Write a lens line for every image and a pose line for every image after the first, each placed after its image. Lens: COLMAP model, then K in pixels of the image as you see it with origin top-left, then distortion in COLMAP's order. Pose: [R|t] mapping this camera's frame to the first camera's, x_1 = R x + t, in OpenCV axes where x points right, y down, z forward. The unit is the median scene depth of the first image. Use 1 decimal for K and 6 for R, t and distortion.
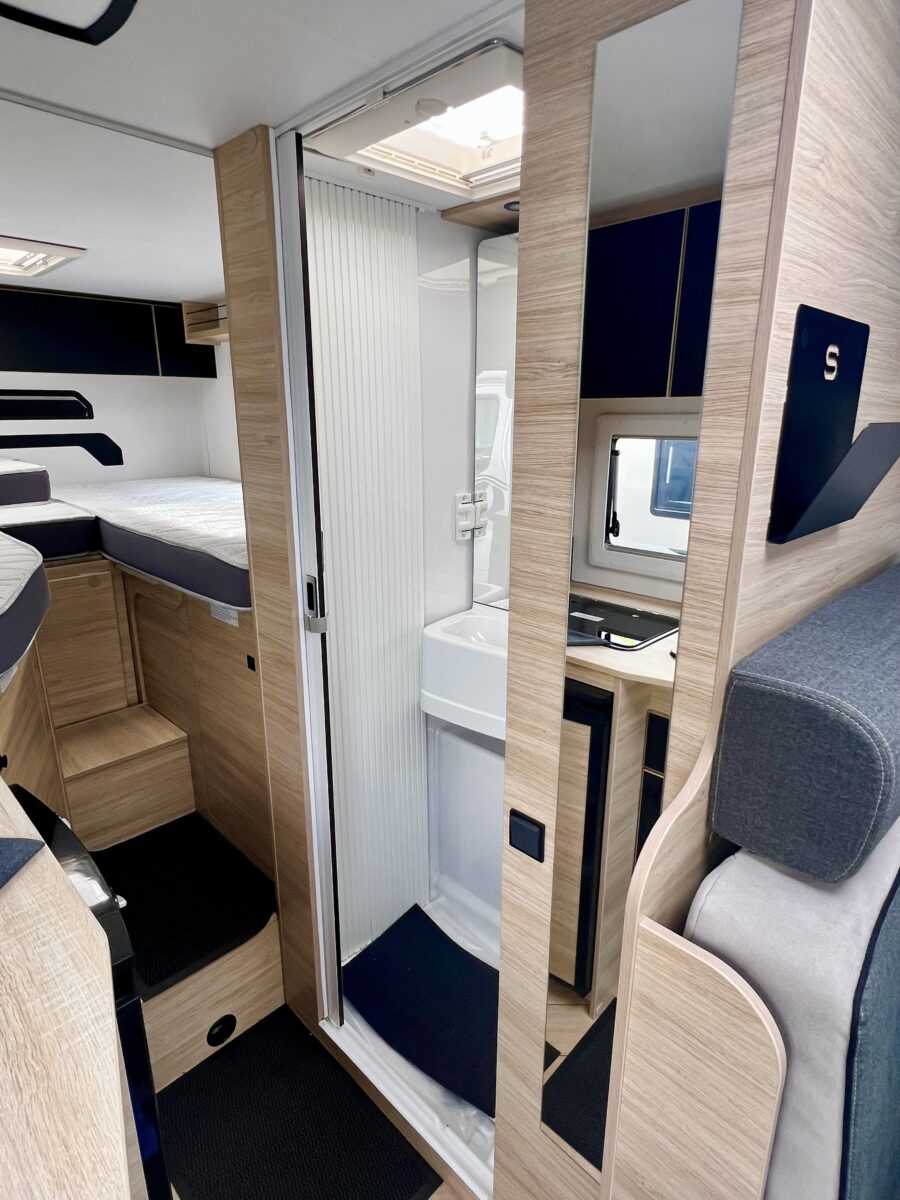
lens RADIAL K [[660.2, 0, 444.2], [0, 660.2, 599.5], [0, 0, 1]] dist [-0.001048, 0.000755]
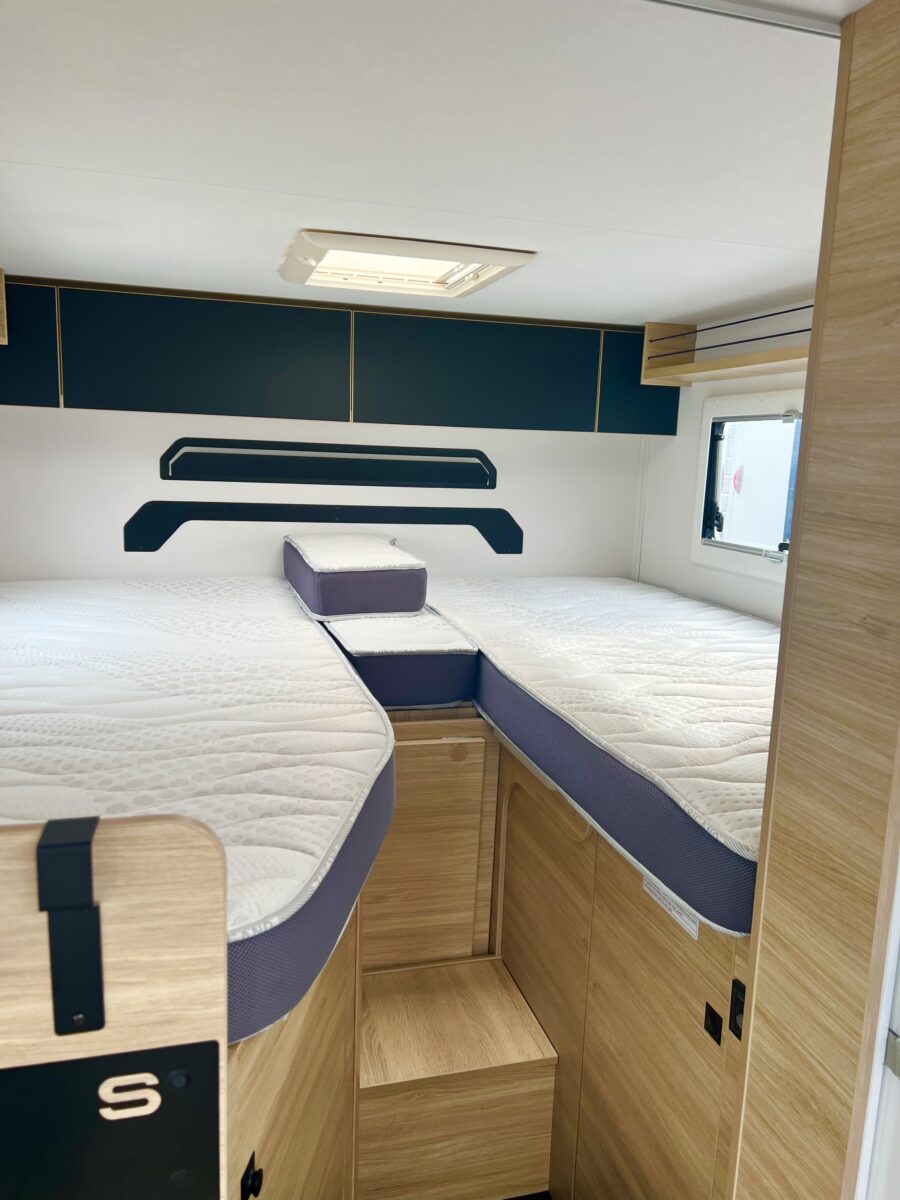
lens RADIAL K [[900.0, 0, 450.3], [0, 900.0, 594.5], [0, 0, 1]] dist [0.057451, -0.066992]
pose [[0.871235, 0.110914, -0.478171, -0.140389], [-0.170857, 0.981744, -0.083584, -0.103096], [0.460171, 0.154521, 0.874280, 0.214819]]
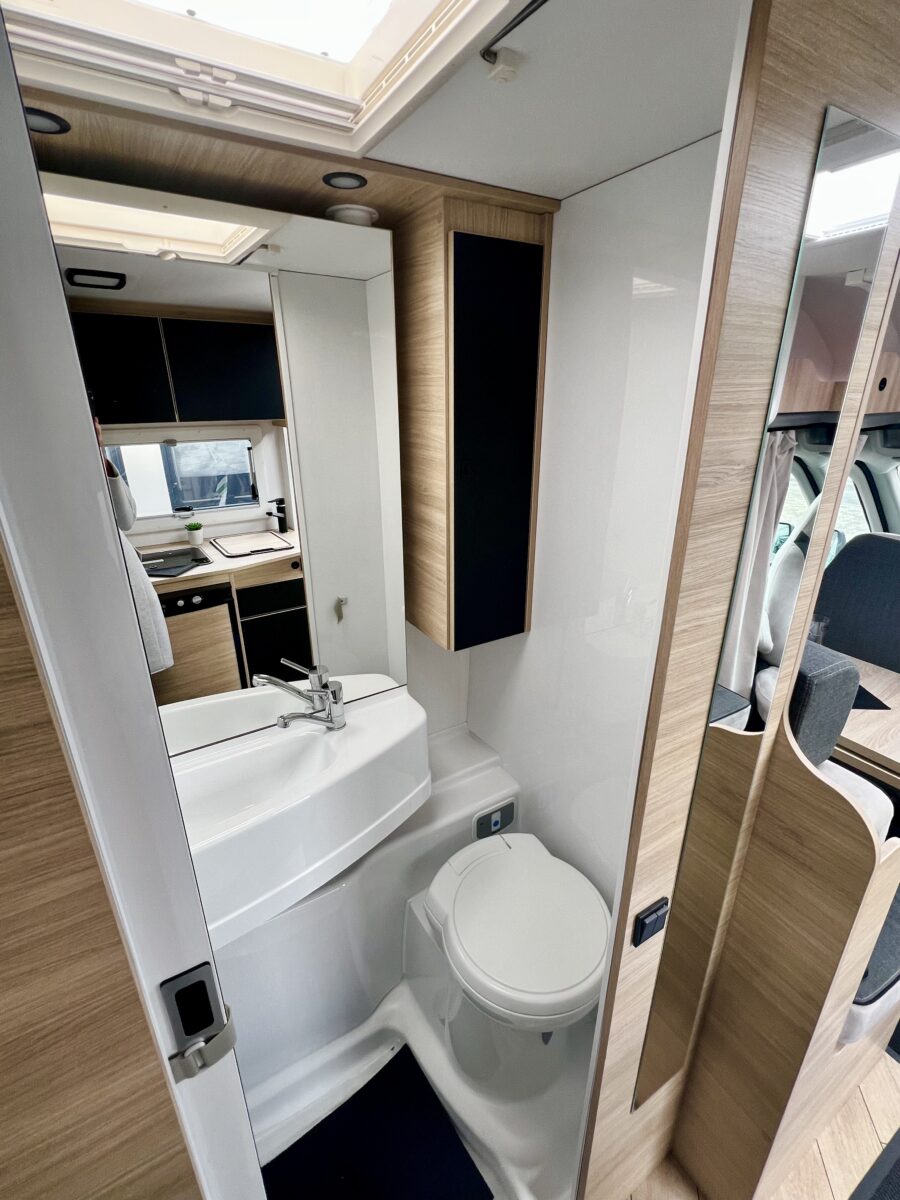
lens RADIAL K [[539.6, 0, 446.9], [0, 539.6, 608.6], [0, 0, 1]] dist [0.001037, -0.000408]
pose [[0.242600, -0.348290, 0.905450, -0.233660], [0.276668, 0.919411, 0.279532, -0.176306], [-0.929839, 0.182695, 0.319410, 0.416690]]
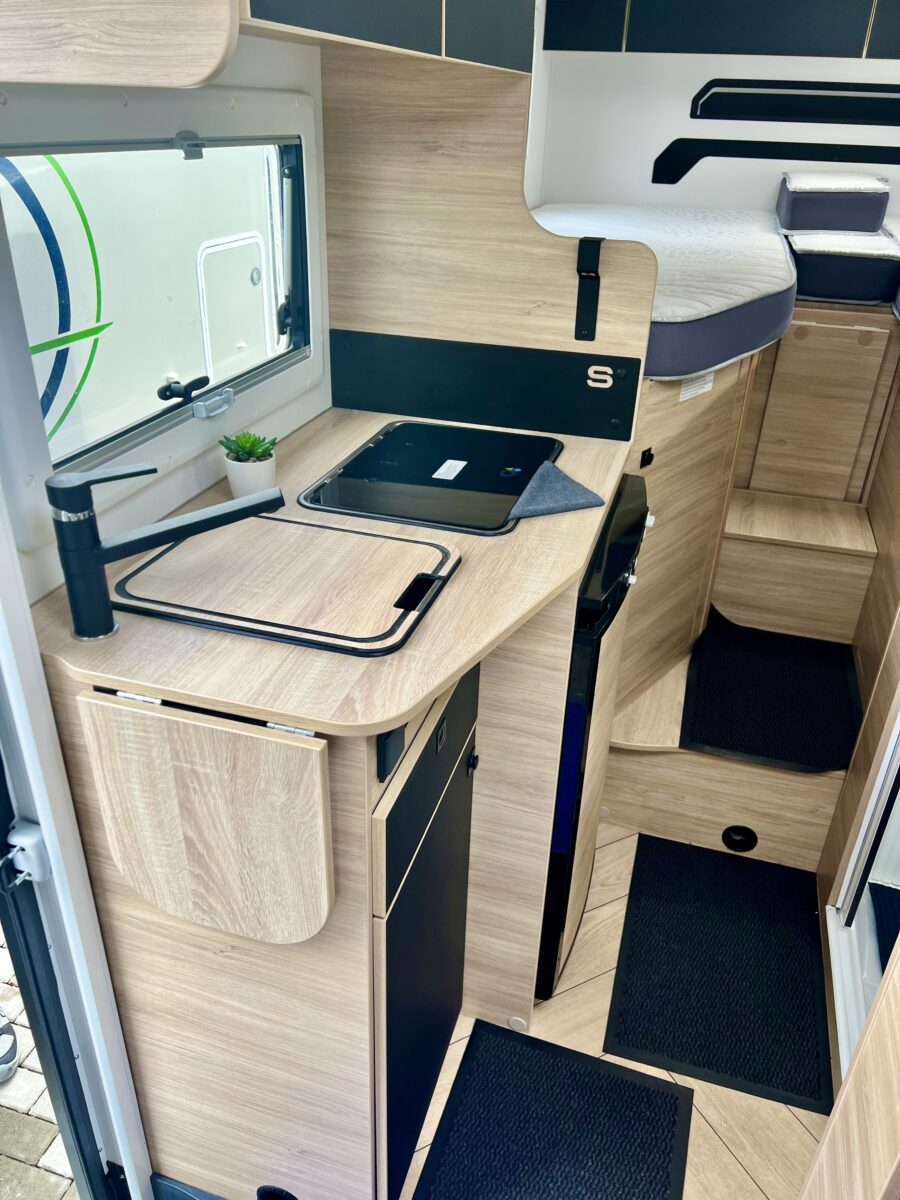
lens RADIAL K [[900.0, 0, 452.7], [0, 900.0, 609.5], [0, 0, 1]] dist [0.057451, -0.066992]
pose [[0.474925, 0.440526, -0.761828, 0.244792], [-0.273592, 0.896701, 0.347958, 0.022654], [0.836417, 0.043176, 0.546391, -0.042365]]
